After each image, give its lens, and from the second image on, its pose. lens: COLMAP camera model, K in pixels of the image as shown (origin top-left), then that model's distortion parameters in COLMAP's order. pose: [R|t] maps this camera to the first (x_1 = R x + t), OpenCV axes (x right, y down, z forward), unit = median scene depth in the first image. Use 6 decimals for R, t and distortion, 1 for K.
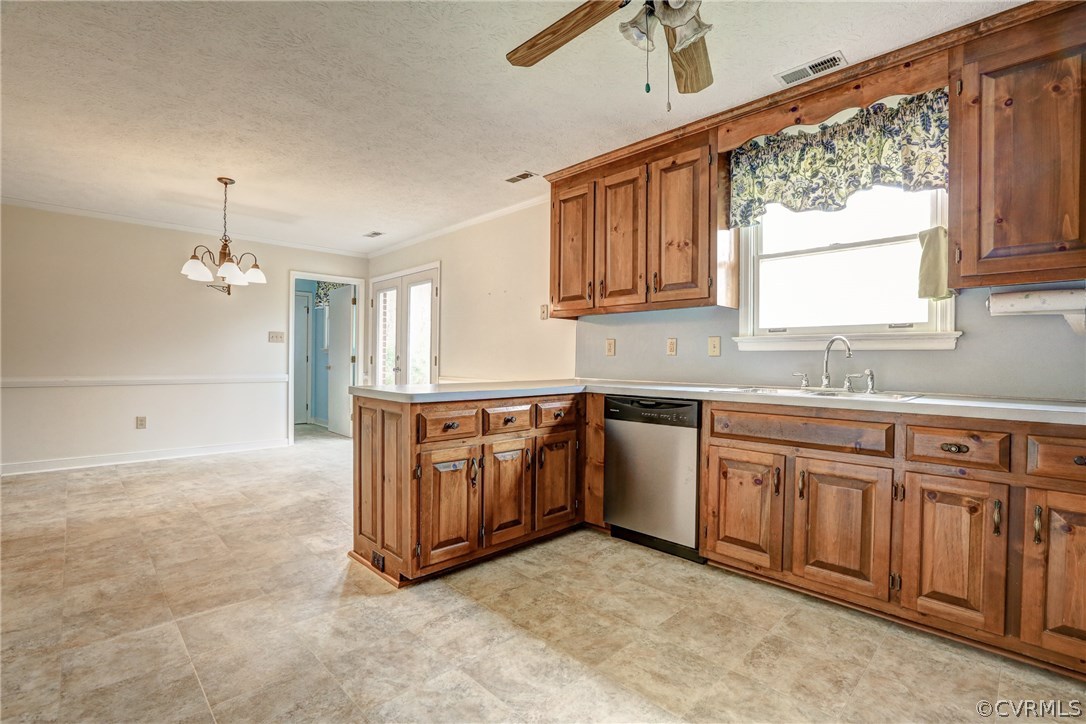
lens RADIAL K [[500.3, 0, 541.7], [0, 500.3, 363.7], [0, 0, 1]] dist [-0.055806, 0.024963]
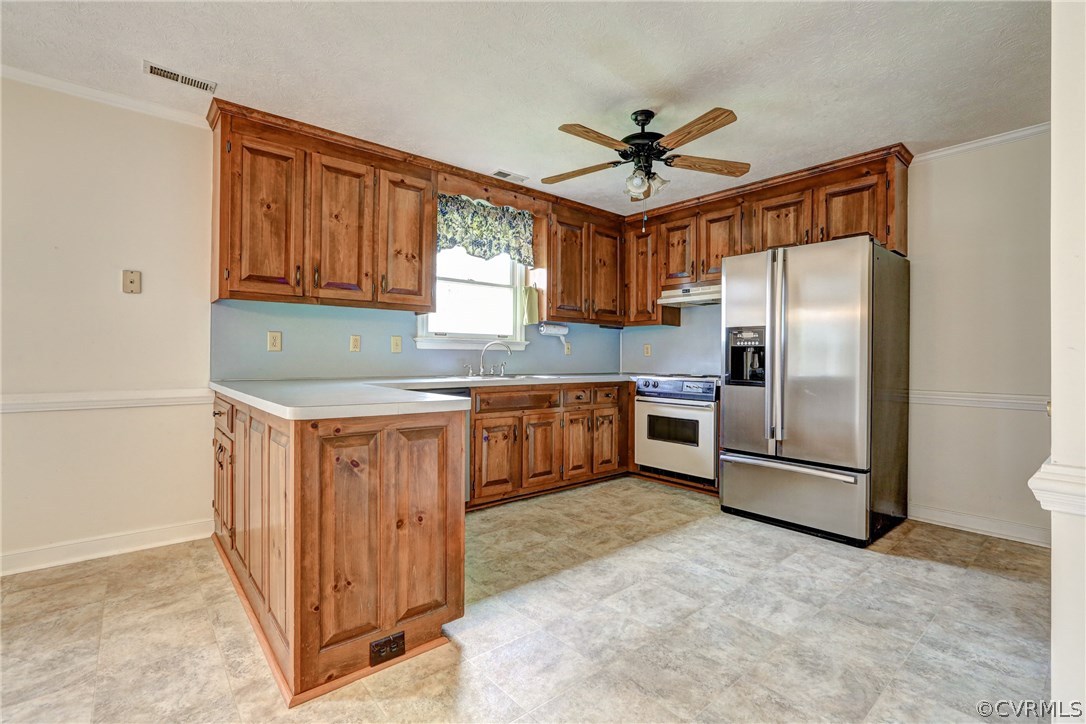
lens RADIAL K [[498.2, 0, 540.0], [0, 498.2, 359.8], [0, 0, 1]] dist [-0.035874, 0.013640]
pose [[0.068338, -0.011497, 0.997596, -0.975783], [0.003290, 0.999931, 0.011299, -0.013914], [-0.997657, 0.002510, 0.068371, 0.715855]]
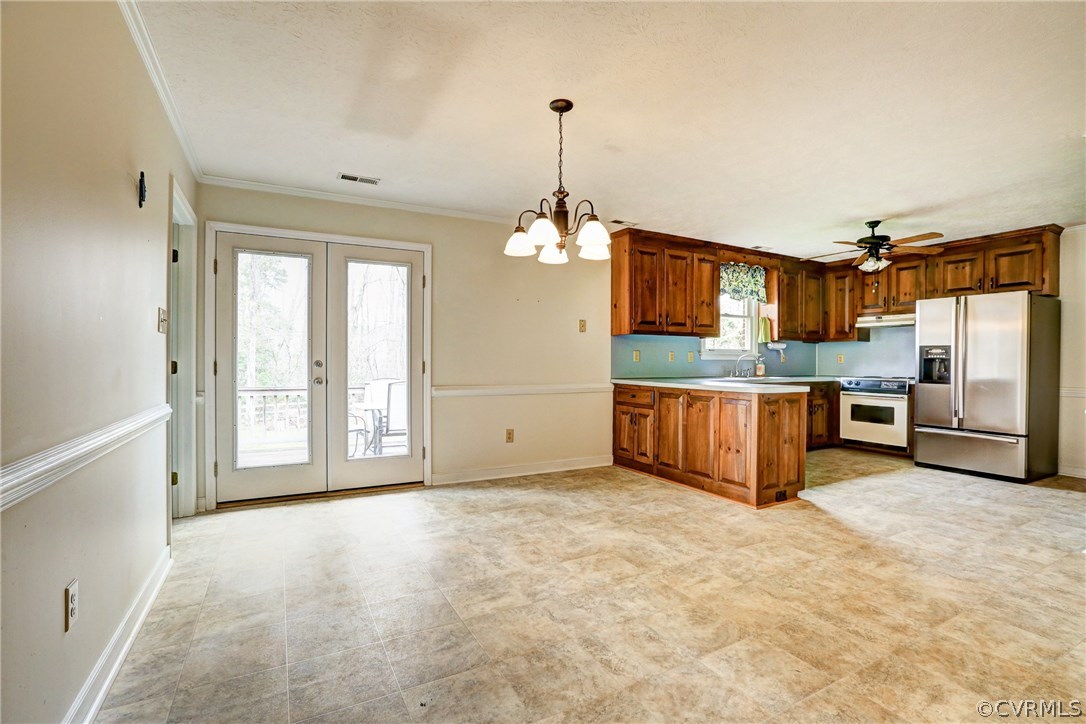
lens RADIAL K [[499.9, 0, 556.3], [0, 499.9, 366.3], [0, 0, 1]] dist [-0.003118, -0.000476]
pose [[0.239194, -0.018943, 0.970787, -1.975595], [0.005470, 0.999820, 0.018161, -0.045241], [-0.970956, 0.000966, 0.239255, 1.273500]]
